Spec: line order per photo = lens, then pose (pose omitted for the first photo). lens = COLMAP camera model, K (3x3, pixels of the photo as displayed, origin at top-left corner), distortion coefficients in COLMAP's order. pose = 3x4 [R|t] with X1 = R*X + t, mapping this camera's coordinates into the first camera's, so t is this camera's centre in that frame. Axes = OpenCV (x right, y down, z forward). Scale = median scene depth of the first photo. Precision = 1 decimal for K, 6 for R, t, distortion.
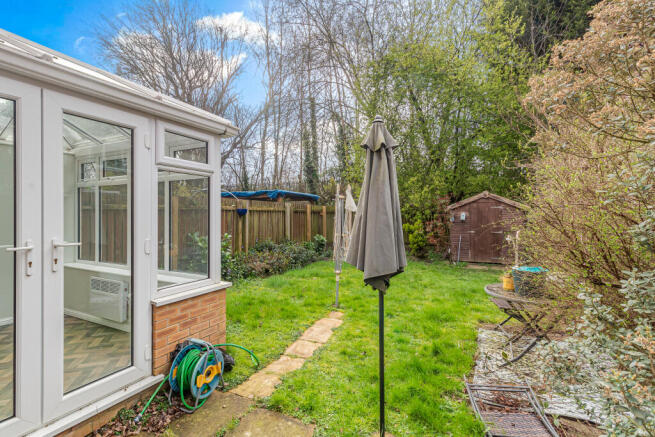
lens RADIAL K [[323.6, 0, 332.2], [0, 323.6, 211.2], [0, 0, 1]] dist [0.002650, 0.000309]
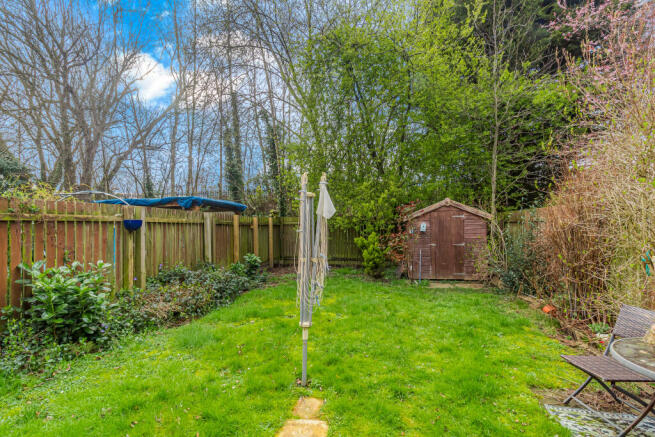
lens RADIAL K [[314.0, 0, 327.4], [0, 314.0, 221.4], [0, 0, 1]] dist [0.013223, 0.000197]
pose [[0.971553, -0.009933, 0.236613, -0.043170], [0.012610, 0.999872, -0.009805, 0.005388], [-0.236486, 0.012510, 0.971554, 0.245066]]
